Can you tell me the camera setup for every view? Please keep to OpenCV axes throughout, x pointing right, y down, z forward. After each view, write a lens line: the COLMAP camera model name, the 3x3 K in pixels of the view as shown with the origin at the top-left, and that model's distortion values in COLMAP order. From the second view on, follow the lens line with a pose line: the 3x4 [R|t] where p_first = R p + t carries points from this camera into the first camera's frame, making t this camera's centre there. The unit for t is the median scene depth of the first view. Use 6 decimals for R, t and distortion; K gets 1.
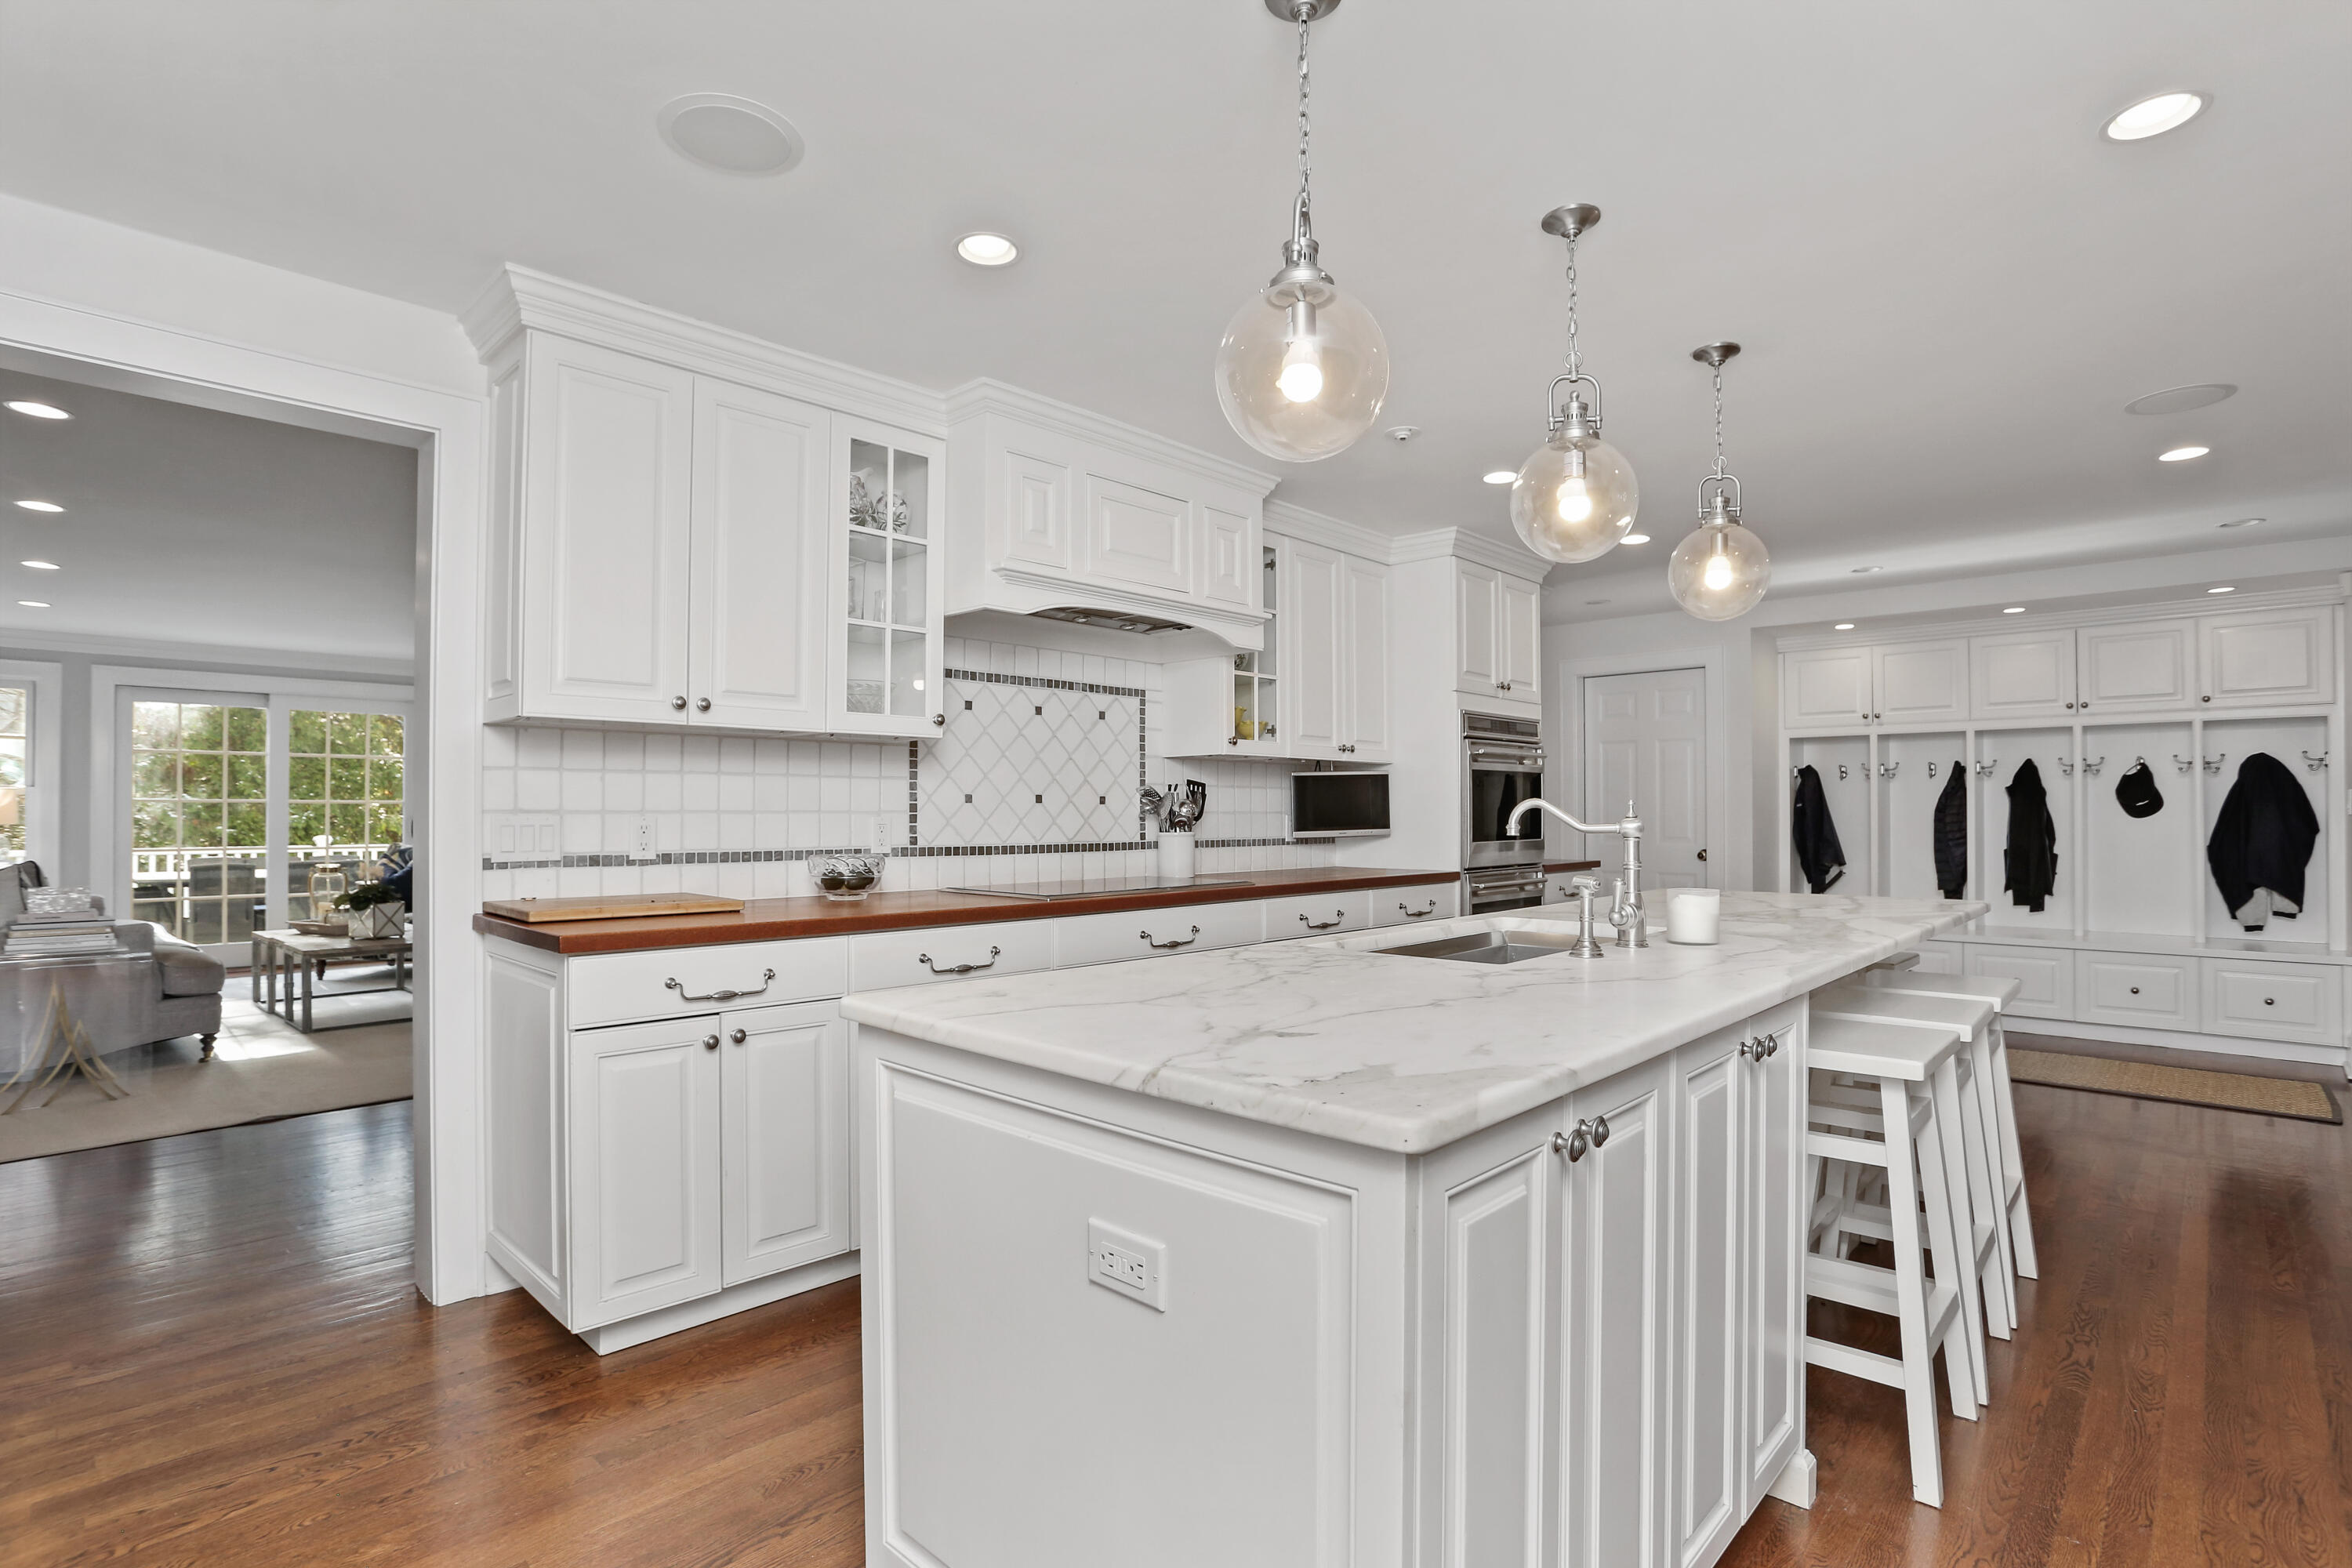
lens RADIAL K [[1160.1, 0, 1185.9], [0, 1160.1, 793.7], [0, 0, 1]] dist [-0.027949, -0.000510]
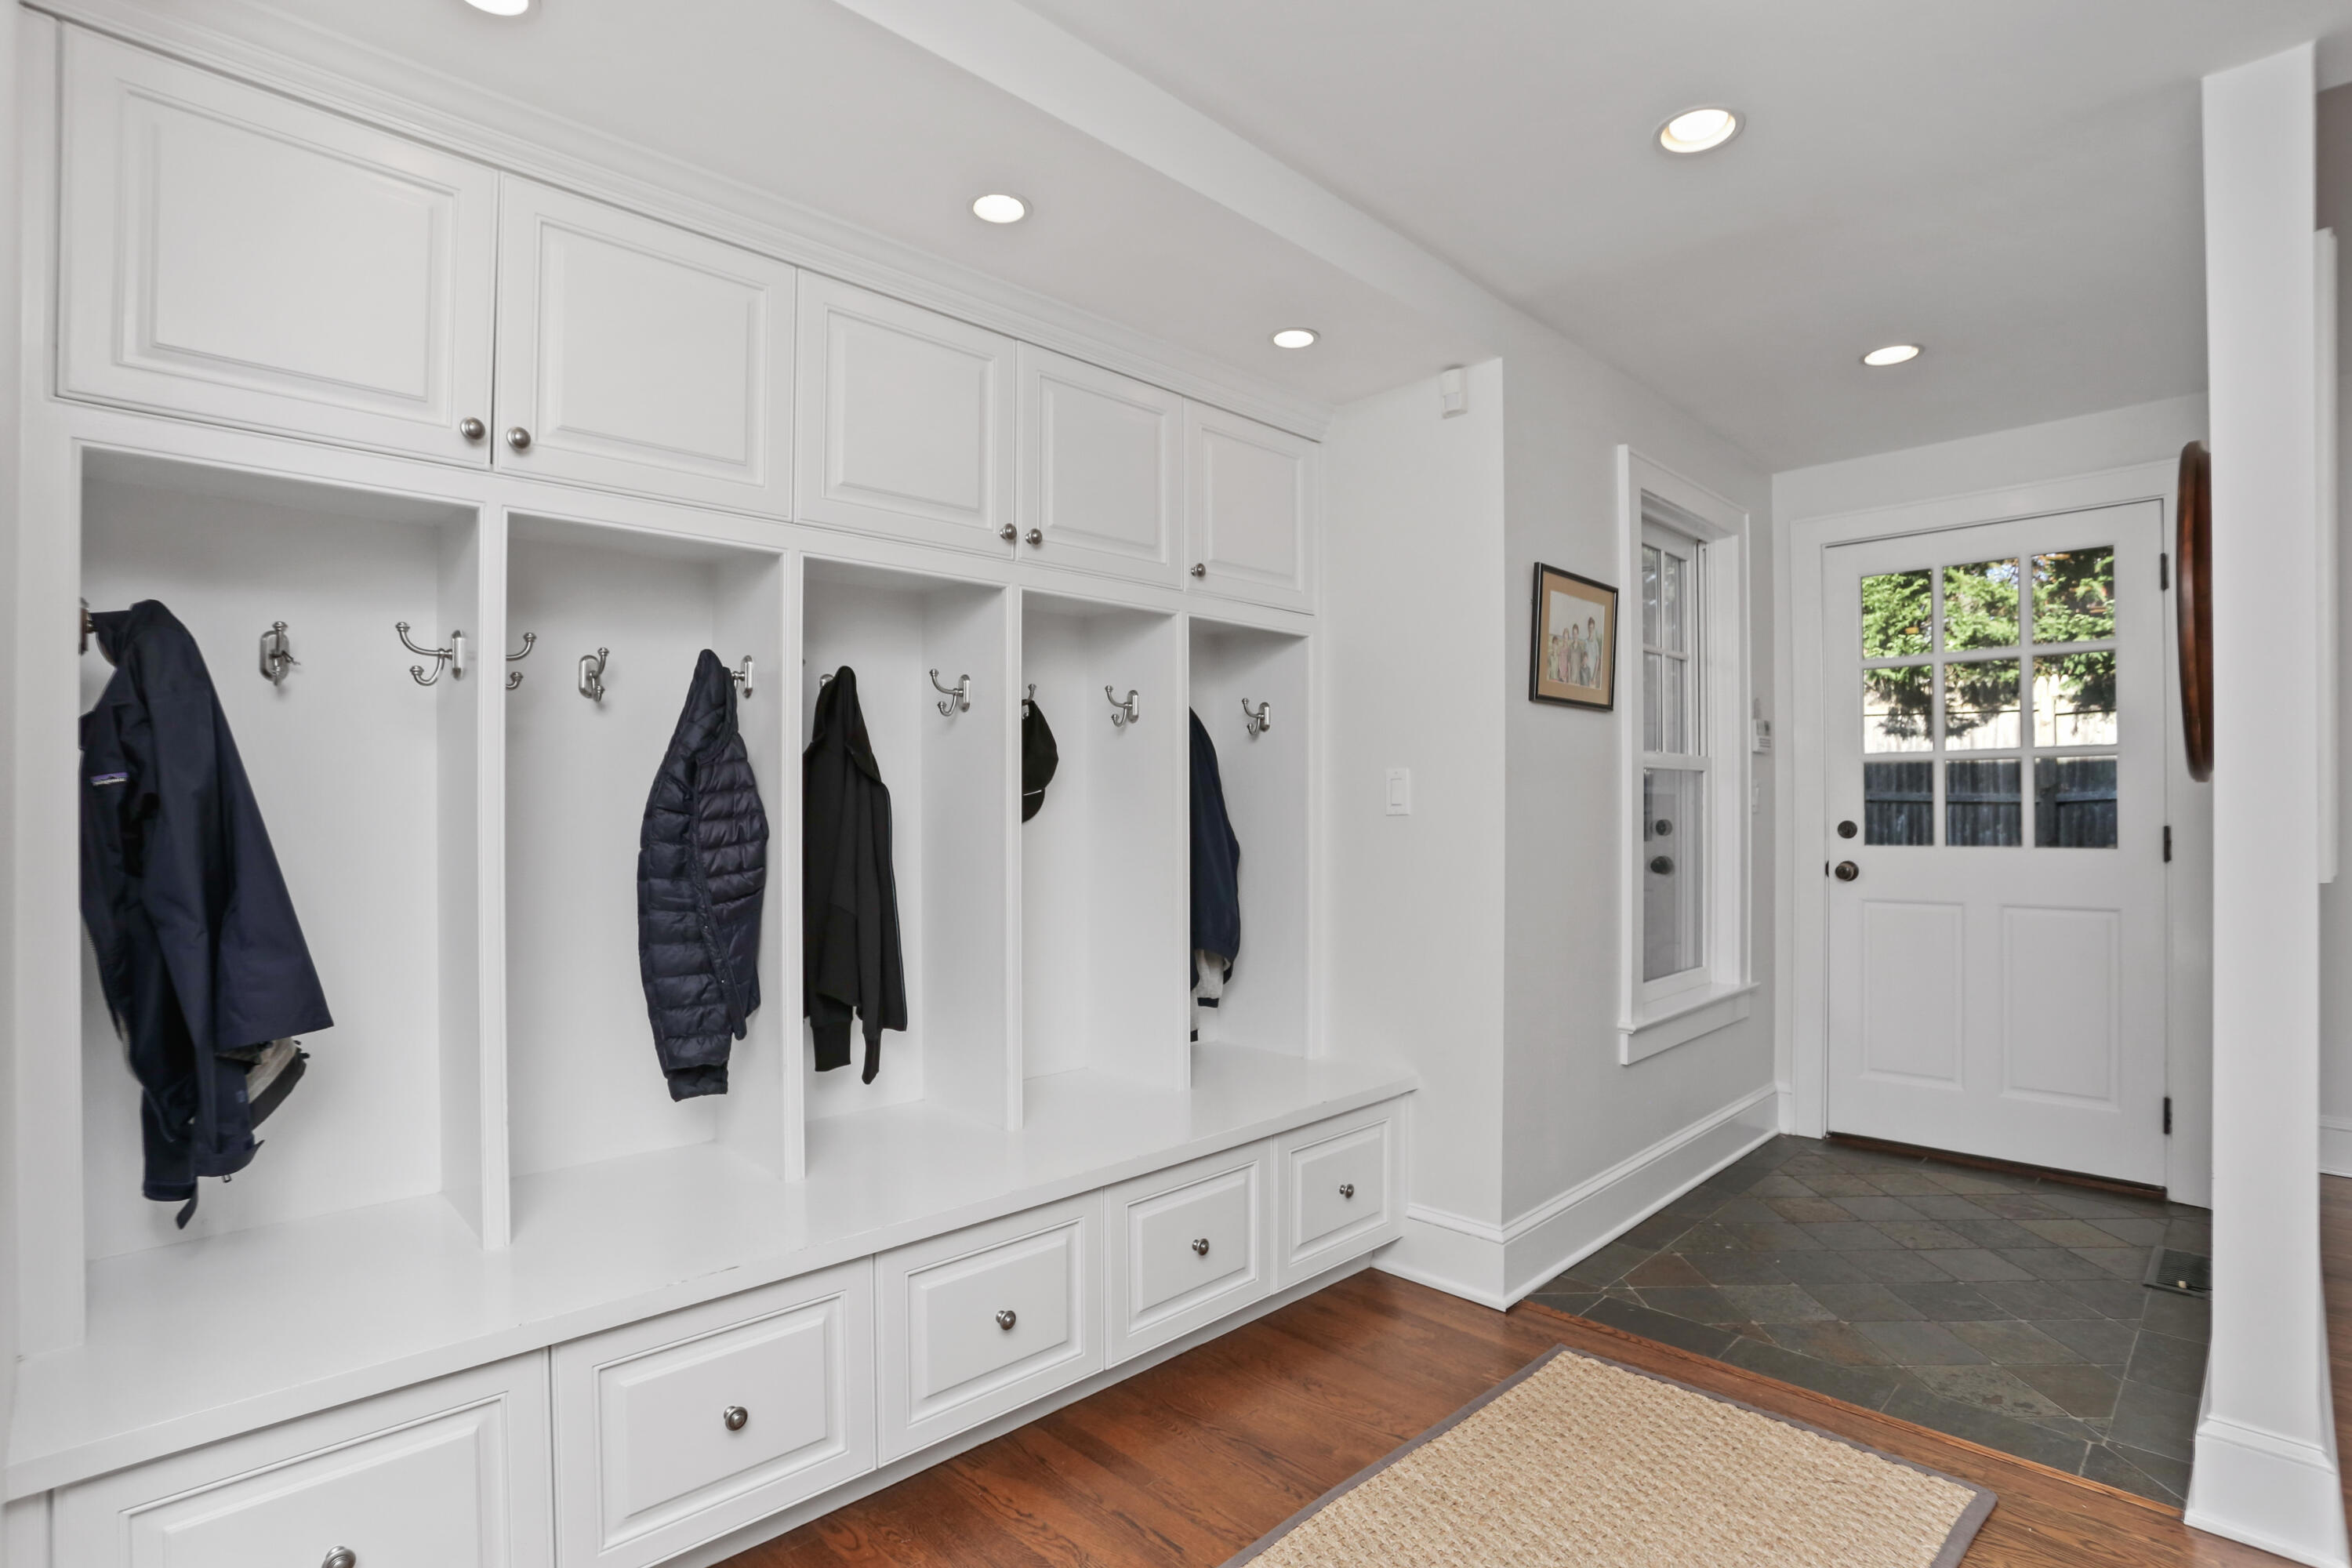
lens RADIAL K [[1160.1, 0, 1175.0], [0, 1160.1, 790.8], [0, 0, 1]] dist [-0.027949, -0.000510]
pose [[0.024342, 0.002800, 0.999700, 0.334087], [-0.017529, 0.999844, -0.002374, 0.008880], [-0.999550, -0.017466, 0.024387, 0.813670]]
